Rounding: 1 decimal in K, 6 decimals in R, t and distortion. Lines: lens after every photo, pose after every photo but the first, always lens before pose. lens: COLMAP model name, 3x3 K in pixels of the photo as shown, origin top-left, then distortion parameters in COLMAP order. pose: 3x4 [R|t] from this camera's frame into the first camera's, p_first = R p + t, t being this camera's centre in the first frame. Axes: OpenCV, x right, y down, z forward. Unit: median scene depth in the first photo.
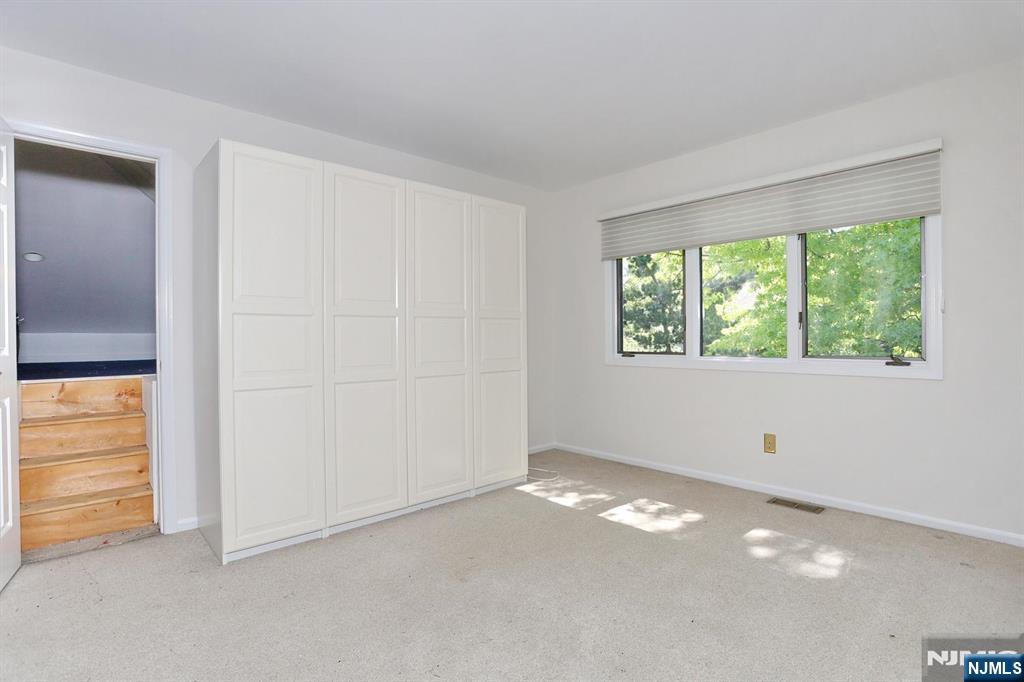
lens RADIAL K [[496.5, 0, 507.7], [0, 496.5, 339.6], [0, 0, 1]] dist [-0.072065, 0.027497]
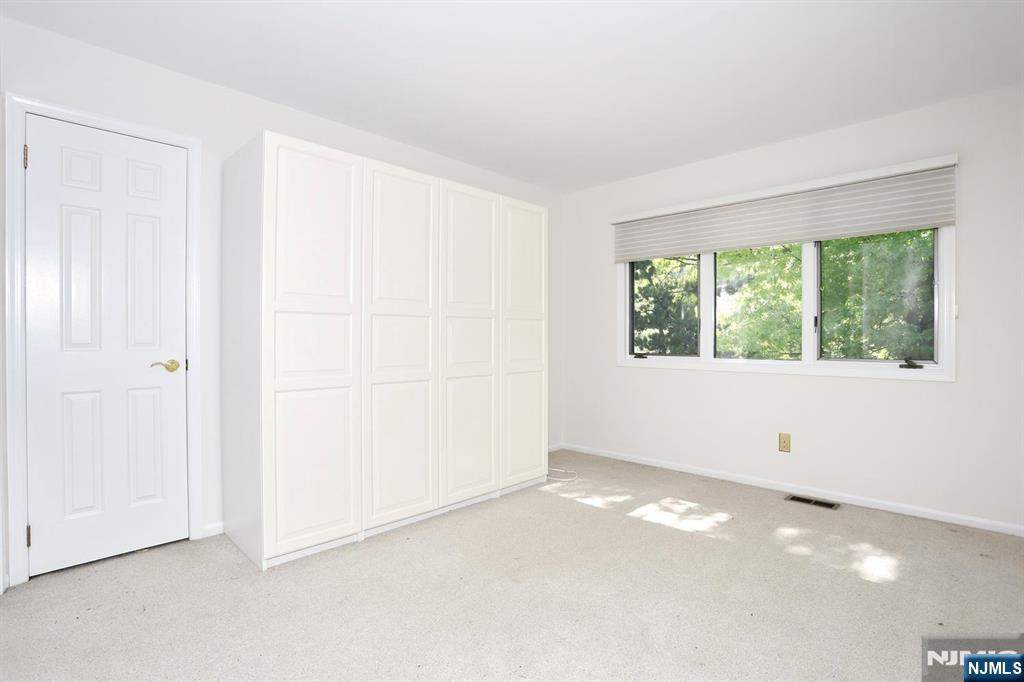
lens RADIAL K [[496.5, 0, 507.7], [0, 496.5, 339.6], [0, 0, 1]] dist [-0.072065, 0.027497]
pose [[0.998250, 0.008421, 0.058524, -0.120766], [-0.008381, 0.999964, -0.000925, -0.000375], [-0.058530, 0.000433, 0.998286, 0.001276]]
